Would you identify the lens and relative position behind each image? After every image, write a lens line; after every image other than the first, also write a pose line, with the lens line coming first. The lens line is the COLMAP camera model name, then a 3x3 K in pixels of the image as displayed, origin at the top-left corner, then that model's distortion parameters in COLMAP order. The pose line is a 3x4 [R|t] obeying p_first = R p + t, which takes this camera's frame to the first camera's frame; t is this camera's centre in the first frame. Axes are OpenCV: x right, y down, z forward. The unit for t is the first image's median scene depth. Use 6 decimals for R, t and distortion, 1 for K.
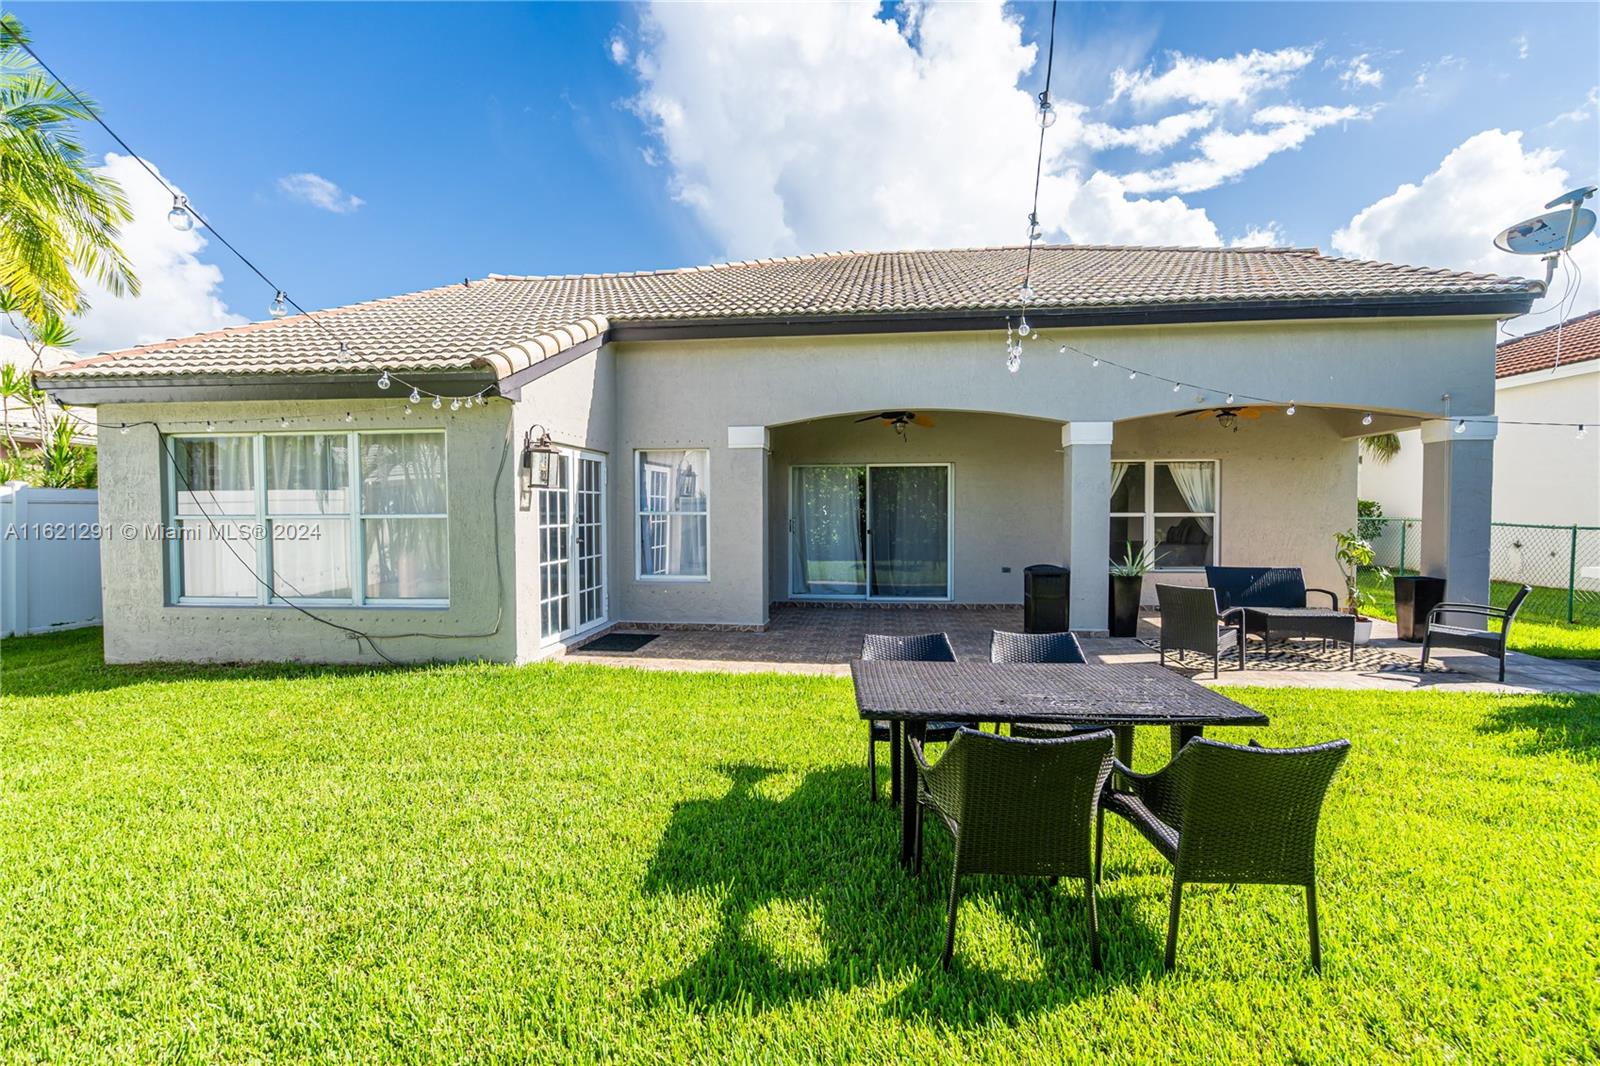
lens RADIAL K [[724.2, 0, 807.8], [0, 724.2, 524.6], [0, 0, 1]] dist [0.000231, 0.000359]
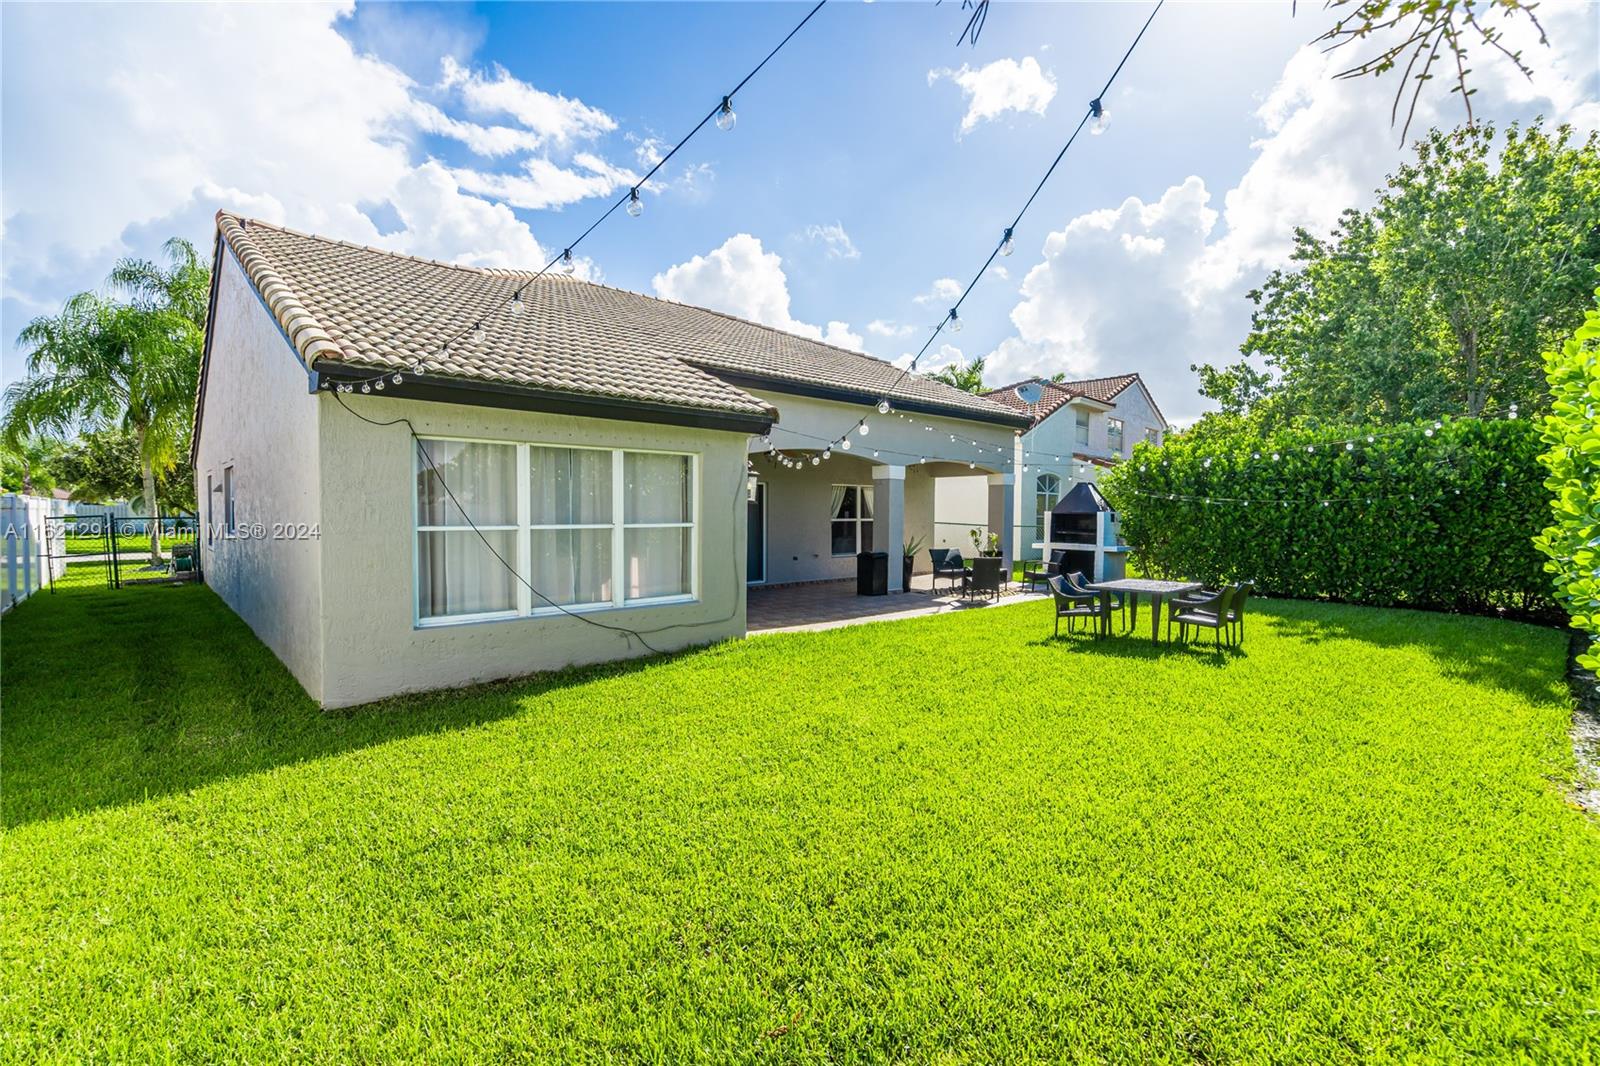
lens RADIAL K [[724.2, 0, 795.9], [0, 724.2, 532.0], [0, 0, 1]] dist [0.000231, 0.000359]
pose [[0.666668, -0.016645, 0.745169, -1.258760], [0.008617, 0.999856, 0.014624, -0.016498], [-0.745305, -0.003328, 0.666715, 0.070312]]
